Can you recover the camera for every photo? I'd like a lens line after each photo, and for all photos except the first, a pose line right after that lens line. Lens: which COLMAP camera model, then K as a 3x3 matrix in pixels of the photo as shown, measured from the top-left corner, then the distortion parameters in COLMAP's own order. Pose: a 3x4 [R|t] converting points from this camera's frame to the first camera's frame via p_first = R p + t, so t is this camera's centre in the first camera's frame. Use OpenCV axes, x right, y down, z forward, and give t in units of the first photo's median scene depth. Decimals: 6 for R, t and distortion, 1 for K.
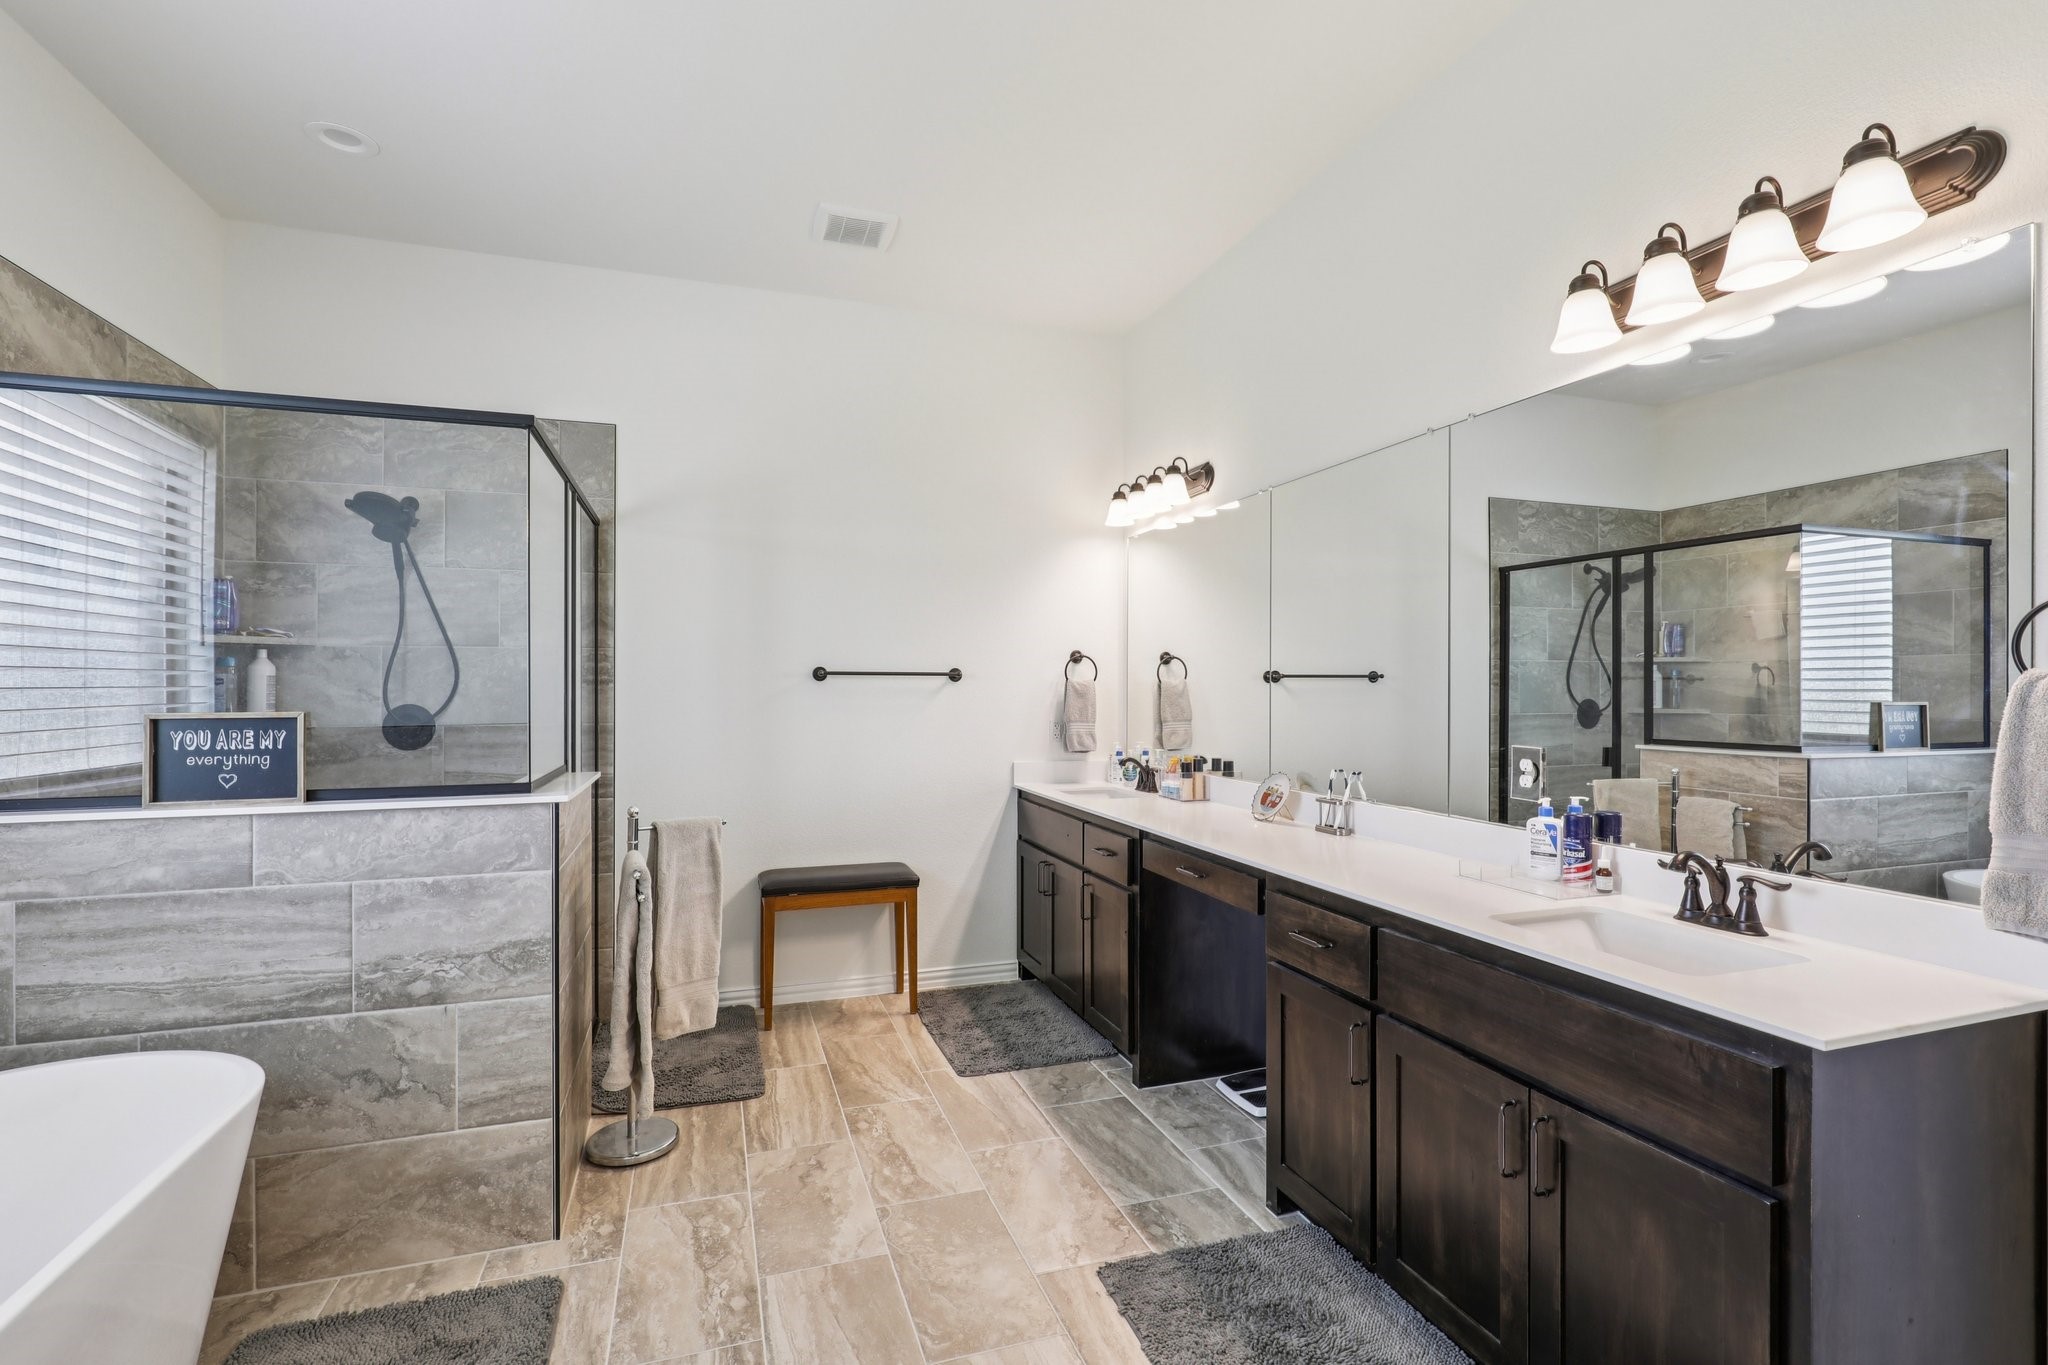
lens RADIAL K [[942.4, 0, 1039.9], [0, 942.4, 698.6], [0, 0, 1]] dist [-0.002751, 0.000536]
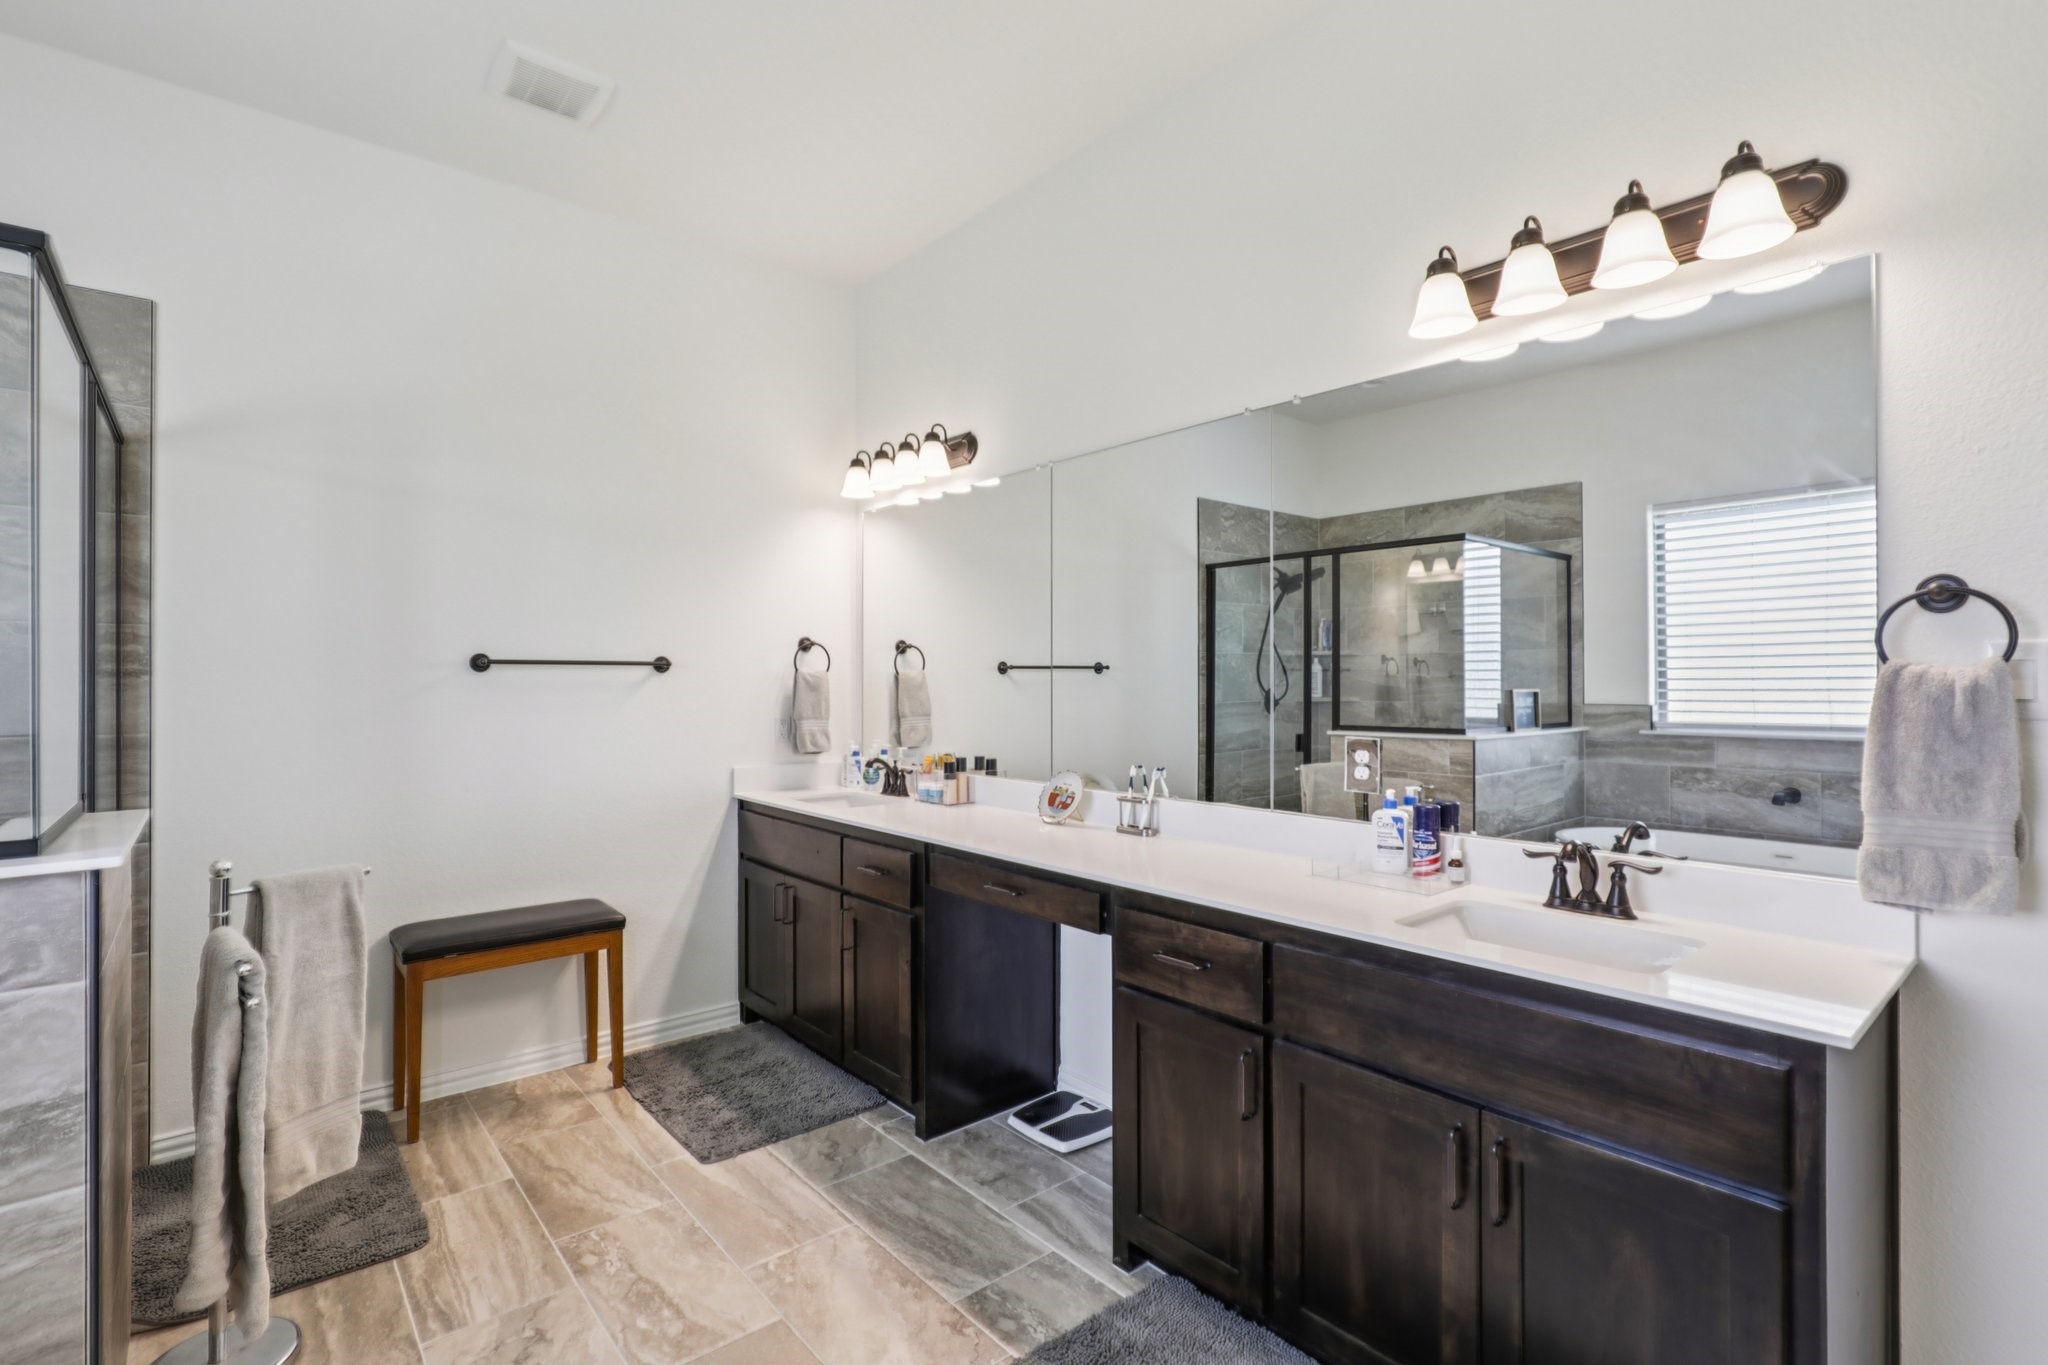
lens RADIAL K [[948.5, 0, 1024.0], [0, 948.5, 682.5], [0, 0, 1]] dist [-0.005564, 0.001373]
pose [[0.934315, -0.004498, 0.356420, -0.125894], [0.007552, 0.999946, -0.007179, -0.001623], [-0.356369, 0.009400, 0.934298, 0.157426]]
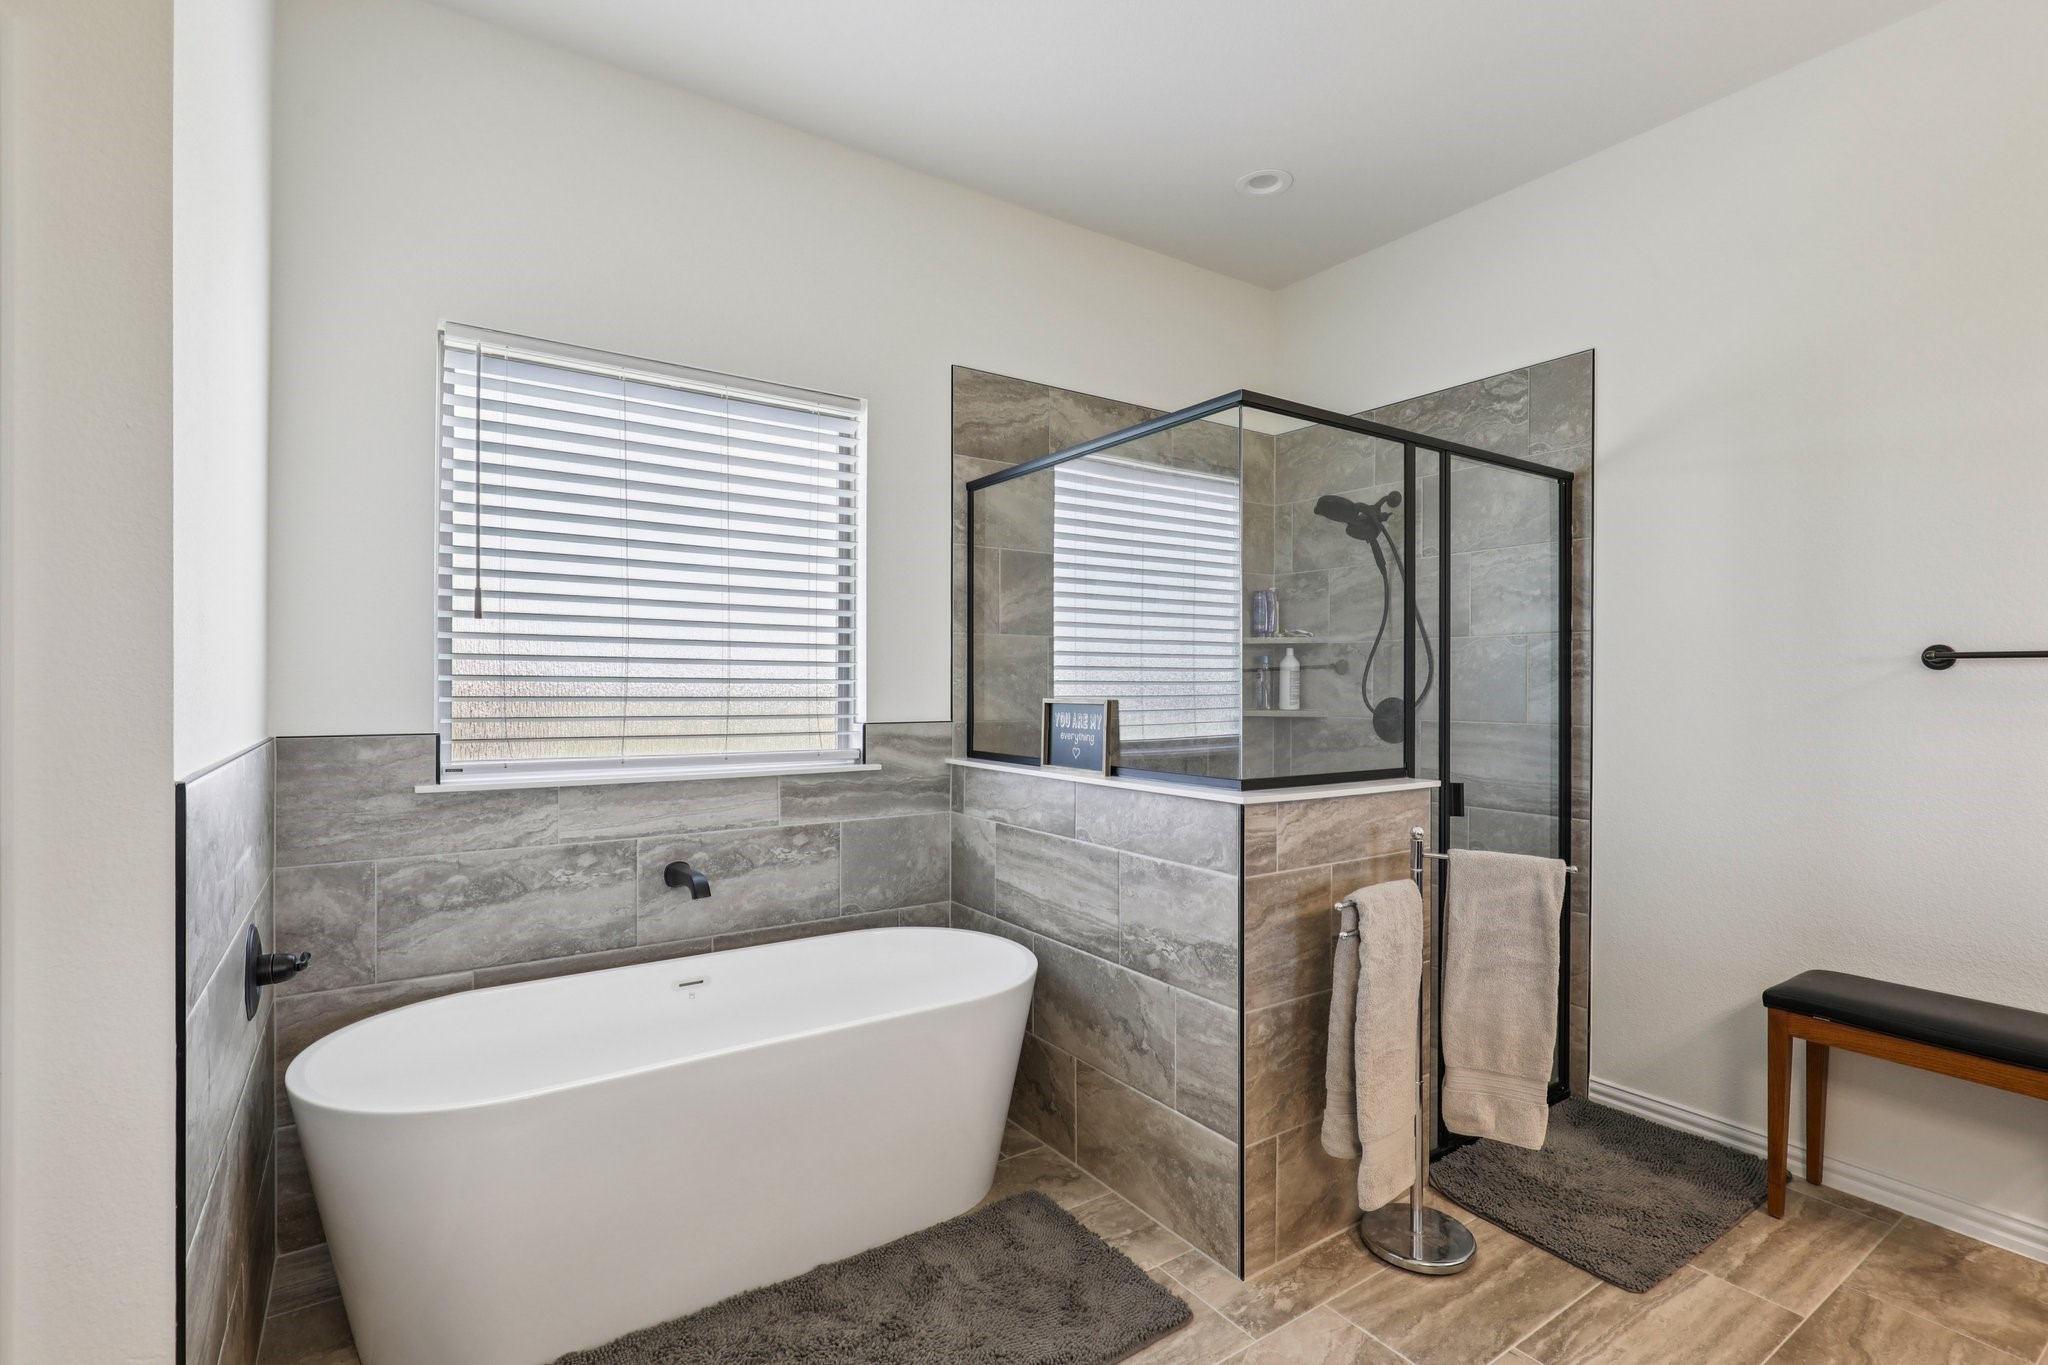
lens RADIAL K [[947.8, 0, 1026.2], [0, 947.8, 689.0], [0, 0, 1]] dist [-0.001832, 0.001327]
pose [[0.257516, 0.007715, -0.966243, 0.243628], [-0.013696, 0.999897, 0.004334, -0.002346], [0.966177, 0.012118, 0.257595, 0.415715]]
